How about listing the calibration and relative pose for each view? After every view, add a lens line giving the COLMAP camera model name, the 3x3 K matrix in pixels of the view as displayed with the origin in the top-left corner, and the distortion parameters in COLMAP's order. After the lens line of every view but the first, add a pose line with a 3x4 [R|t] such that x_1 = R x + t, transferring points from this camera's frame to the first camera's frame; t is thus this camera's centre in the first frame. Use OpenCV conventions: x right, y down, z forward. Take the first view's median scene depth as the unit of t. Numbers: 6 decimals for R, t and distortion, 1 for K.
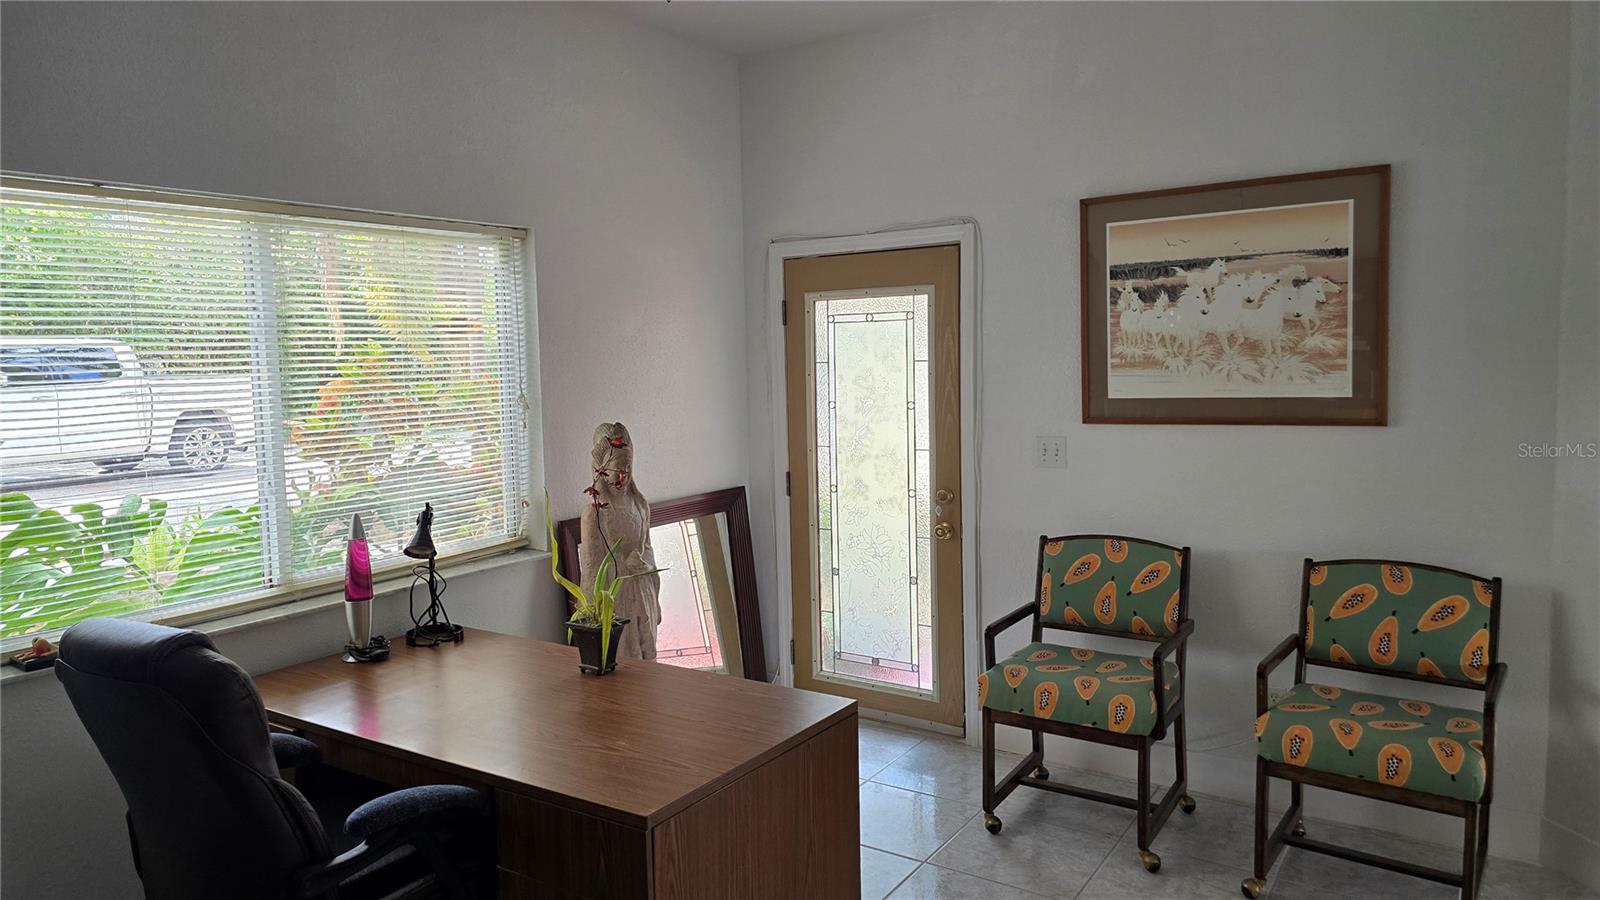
lens RADIAL K [[1058.2, 0, 796.6], [0, 1058.2, 446.2], [0, 0, 1]] dist [0.010794, 0.000958]
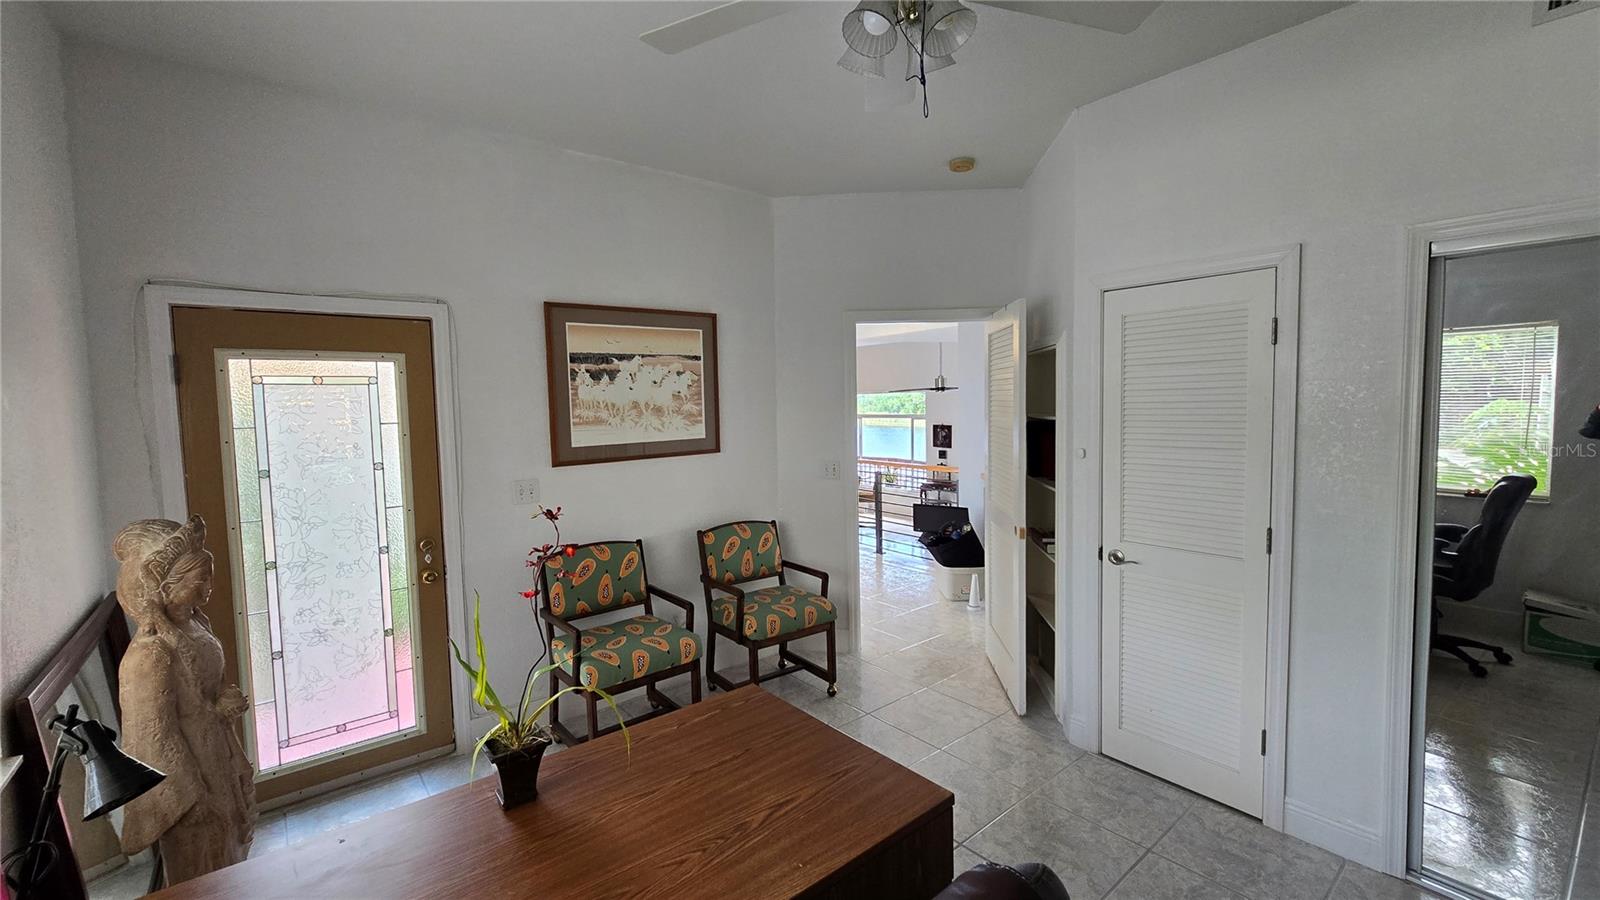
lens RADIAL K [[646.7, 0, 798.1], [0, 646.7, 447.6], [0, 0, 1]] dist [0.000470, -0.000141]
pose [[0.284955, -0.049627, 0.957255, -0.456824], [0.097333, 0.994995, 0.022609, -0.036233], [-0.953586, 0.086730, 0.288360, 0.489187]]
